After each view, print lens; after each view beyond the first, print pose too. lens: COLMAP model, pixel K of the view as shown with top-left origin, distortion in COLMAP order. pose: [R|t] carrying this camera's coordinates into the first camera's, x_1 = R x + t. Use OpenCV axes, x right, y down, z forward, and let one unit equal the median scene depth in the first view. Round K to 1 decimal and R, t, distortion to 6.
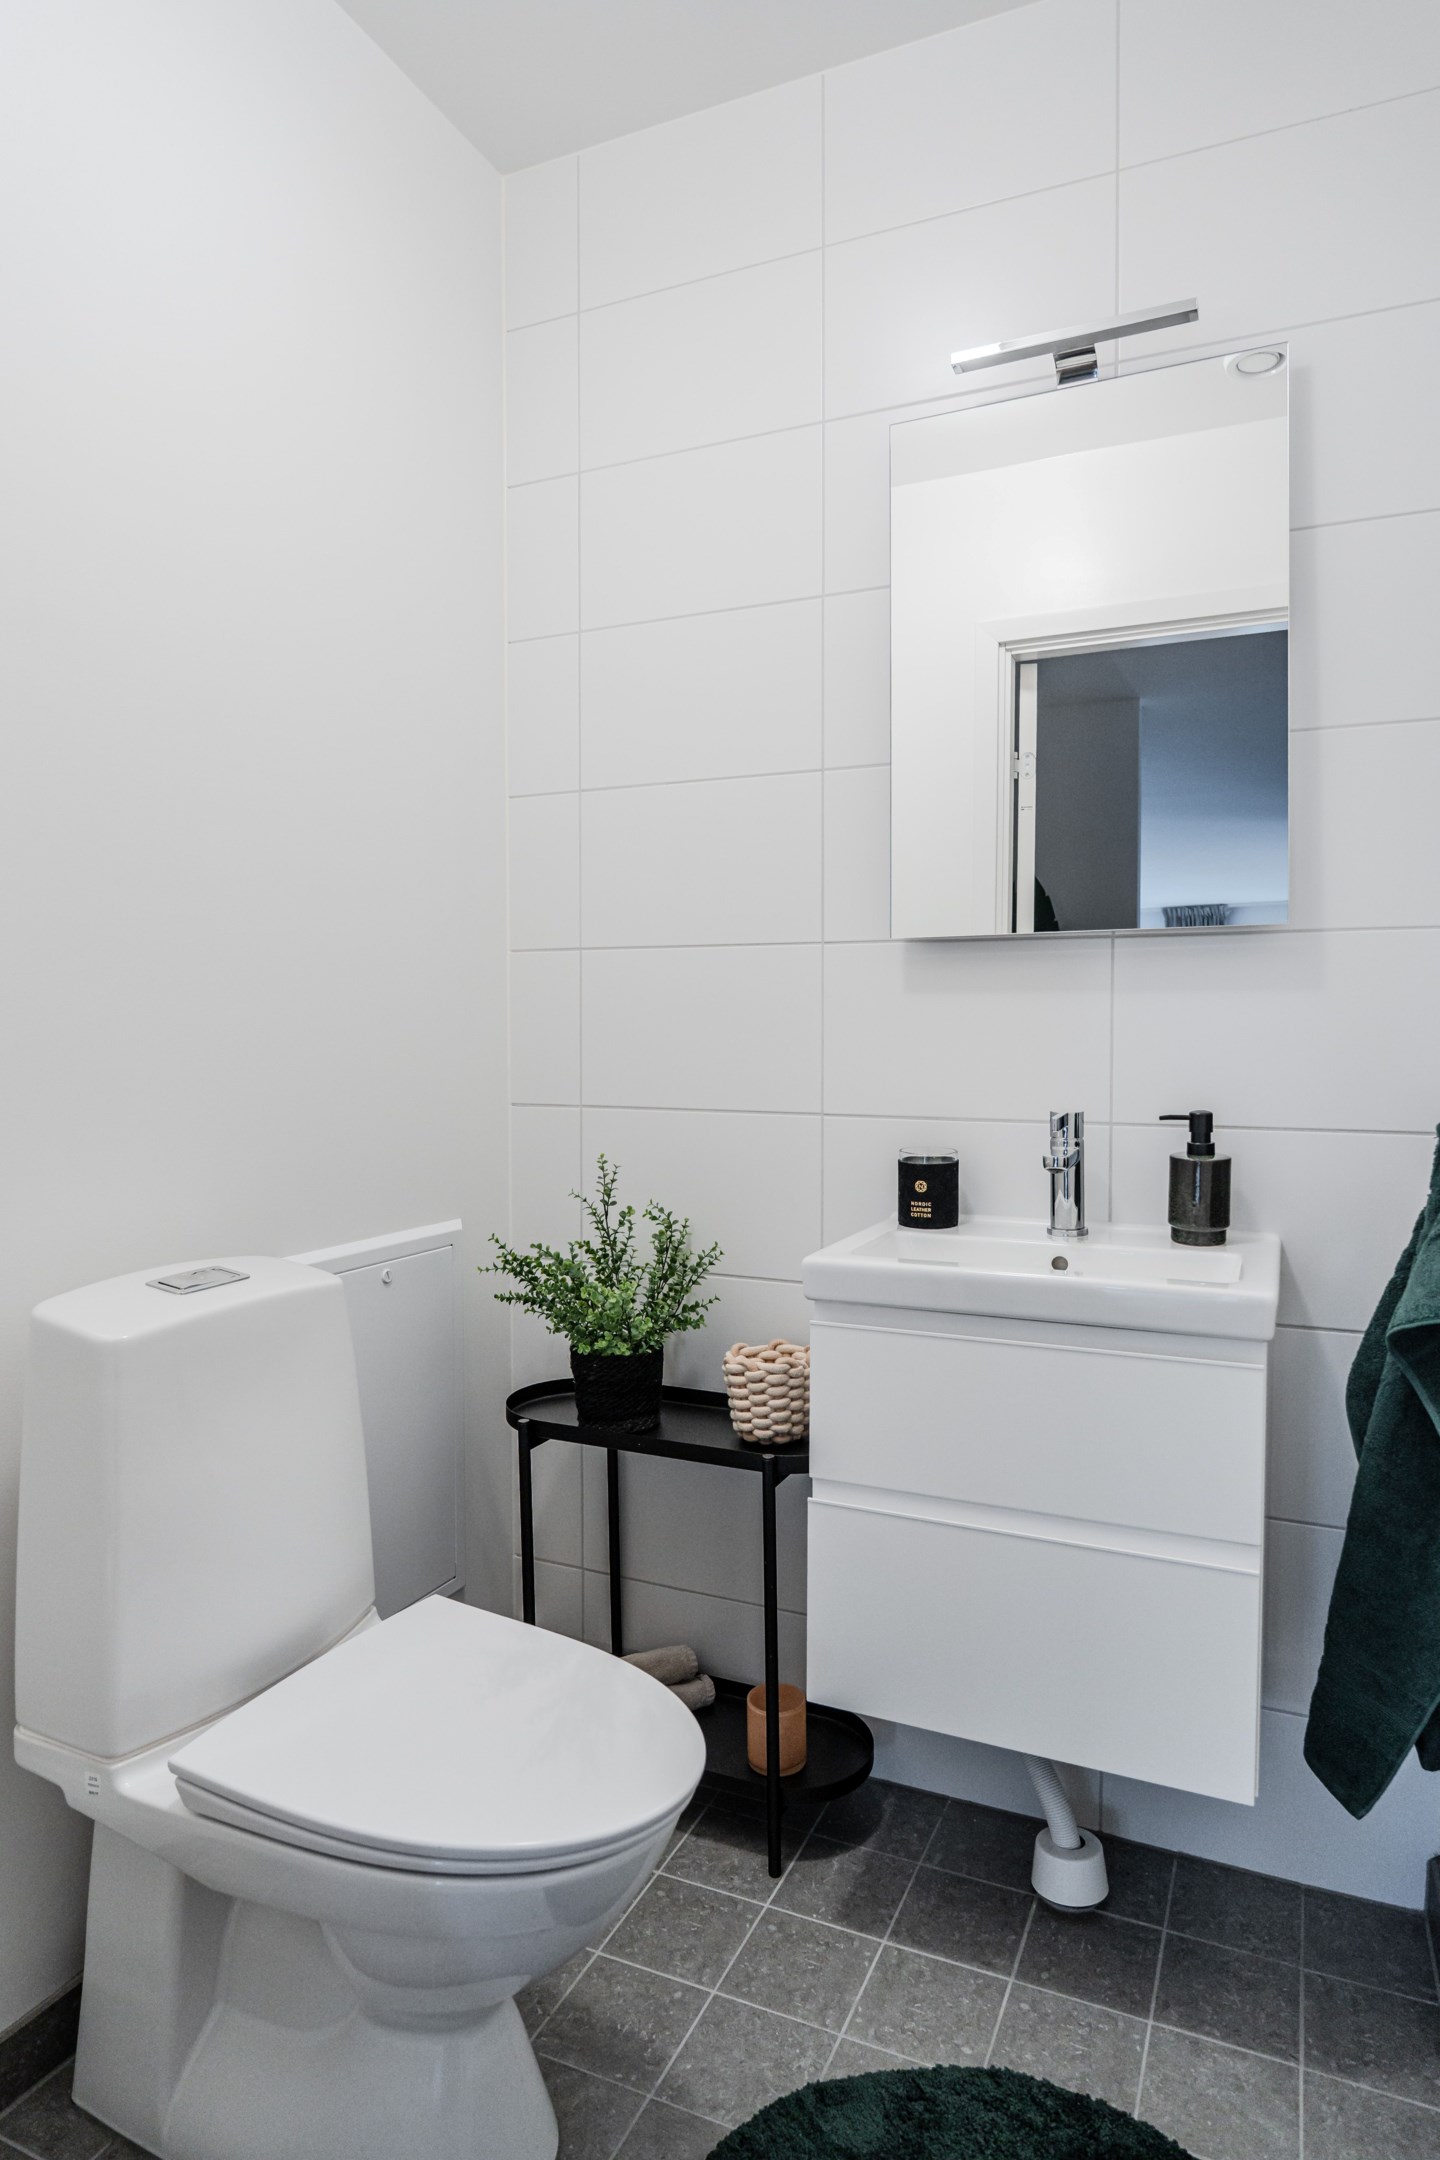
lens RADIAL K [[1220.9, 0, 719.3], [0, 1220.9, 1070.9], [0, 0, 1]] dist [-0.015194, 0.000574]
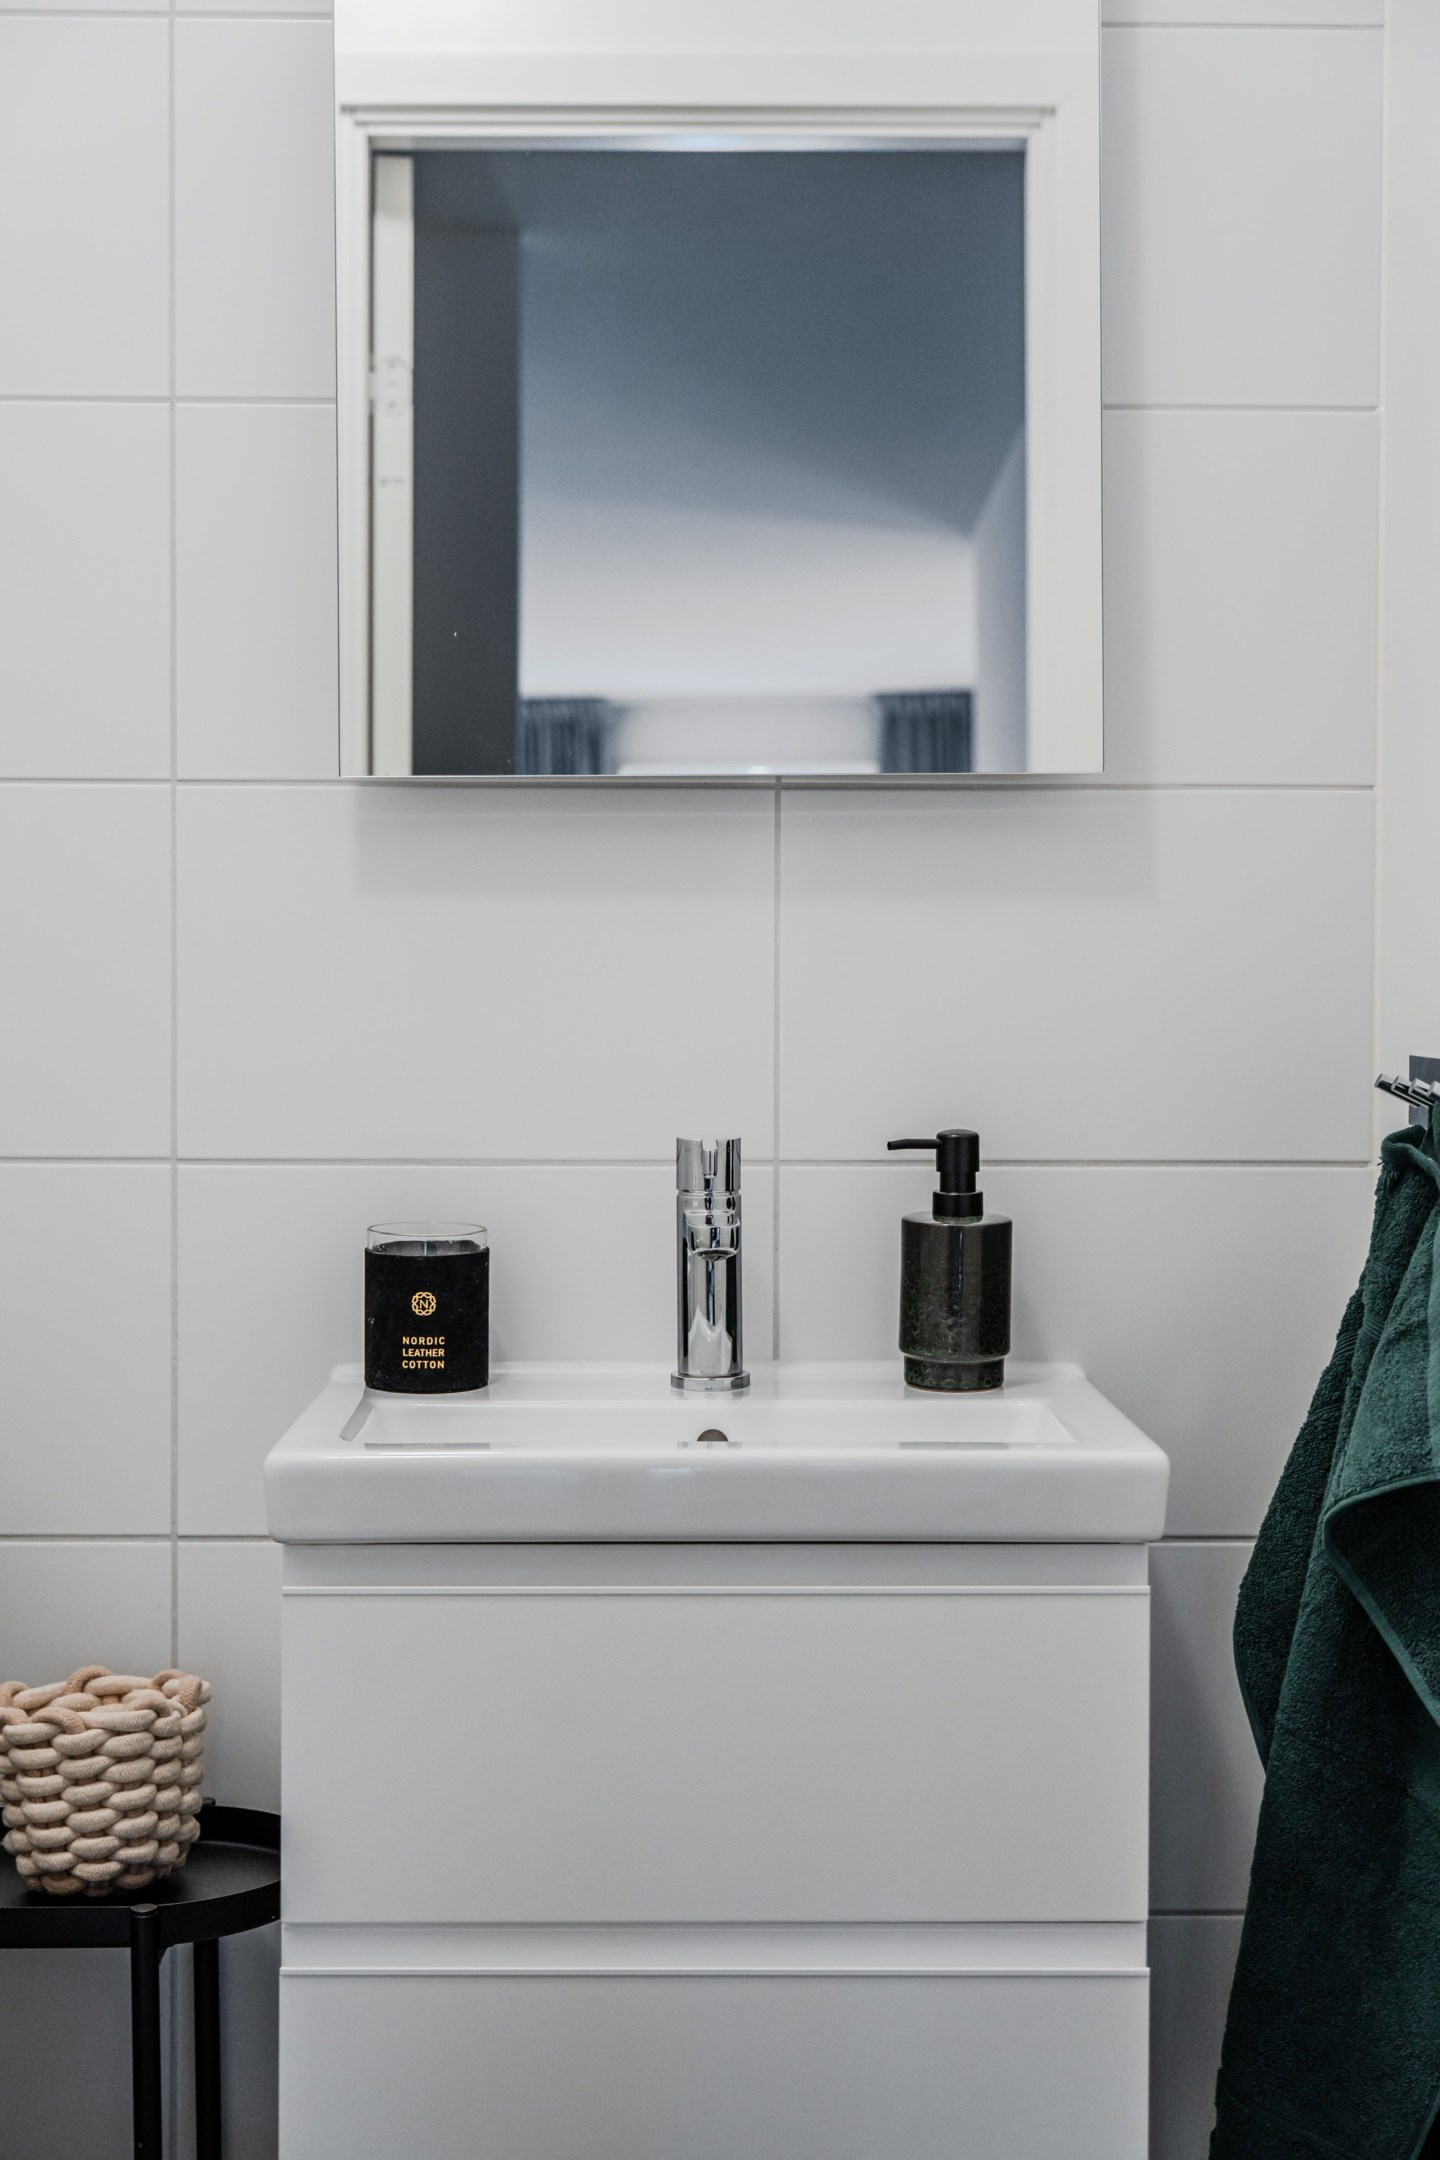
lens RADIAL K [[3088.7, 0, 725.1], [0, 3088.7, 1072.7], [0, 0, 1]] dist [0.022269, 0.000000]
pose [[0.902080, -0.011345, 0.431420, -0.250570], [0.014212, 0.999893, -0.003422, 0.011073], [-0.431335, 0.009218, 0.902145, -0.134800]]
